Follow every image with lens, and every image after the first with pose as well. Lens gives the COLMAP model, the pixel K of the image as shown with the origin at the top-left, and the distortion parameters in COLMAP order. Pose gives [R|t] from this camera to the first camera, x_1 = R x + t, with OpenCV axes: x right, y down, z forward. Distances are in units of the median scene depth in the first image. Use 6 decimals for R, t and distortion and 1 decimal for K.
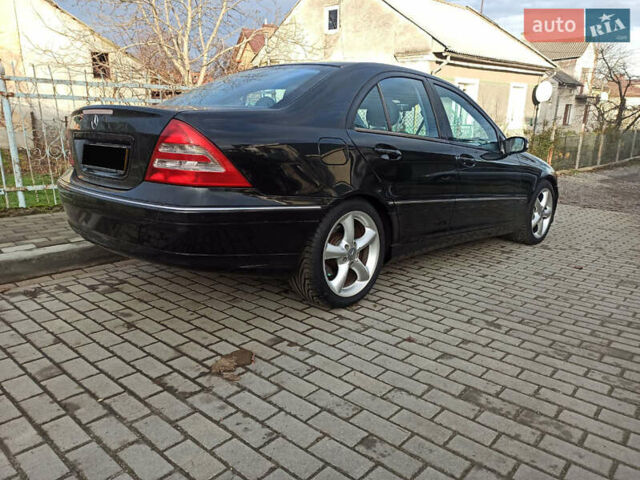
lens RADIAL K [[466.6, 0, 319.3], [0, 466.6, 241.1], [0, 0, 1]] dist [0.025326, -0.006263]
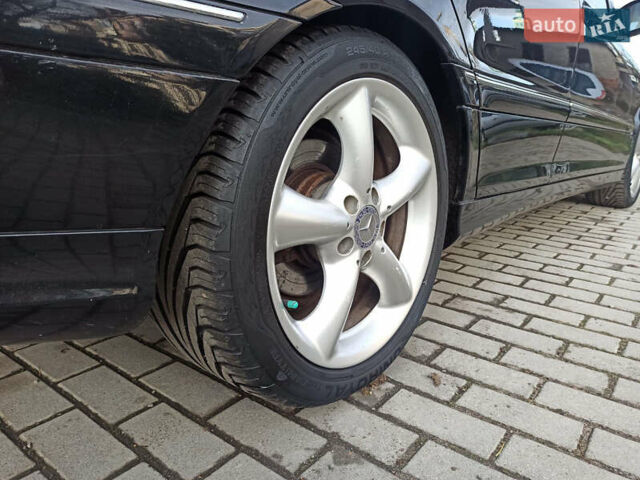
lens RADIAL K [[466.6, 0, 319.5], [0, 466.6, 240.5], [0, 0, 1]] dist [0.025326, -0.006263]
pose [[0.997937, -0.031192, 0.056107, 0.021094], [0.028984, 0.998789, 0.039753, 0.023257], [-0.057279, -0.038045, 0.997633, 0.692586]]
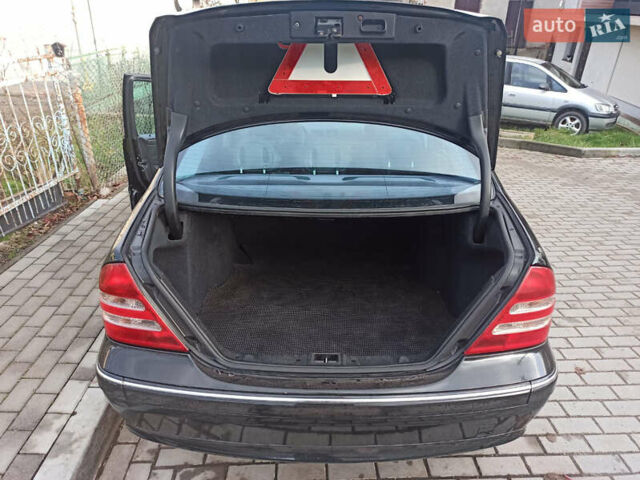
lens RADIAL K [[466.6, 0, 317.5], [0, 466.6, 240.4], [0, 0, 1]] dist [0.025326, -0.006263]
pose [[0.728937, -0.294908, 0.617802, -0.750574], [0.167596, 0.951868, 0.256630, -0.413168], [-0.663748, -0.083526, 0.743278, 0.552290]]
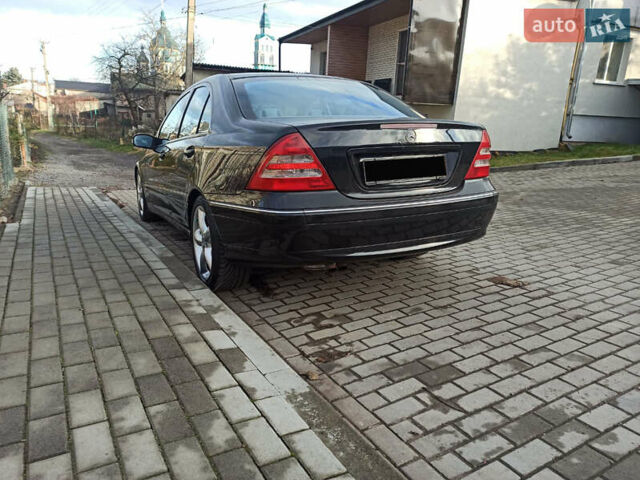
lens RADIAL K [[466.6, 0, 320.6], [0, 466.6, 239.4], [0, 0, 1]] dist [0.025326, -0.006263]
pose [[0.308383, -0.245102, 0.919144, -1.419734], [0.227604, 0.957182, 0.178882, -0.240118], [-0.923632, 0.154037, 0.350965, 0.791192]]
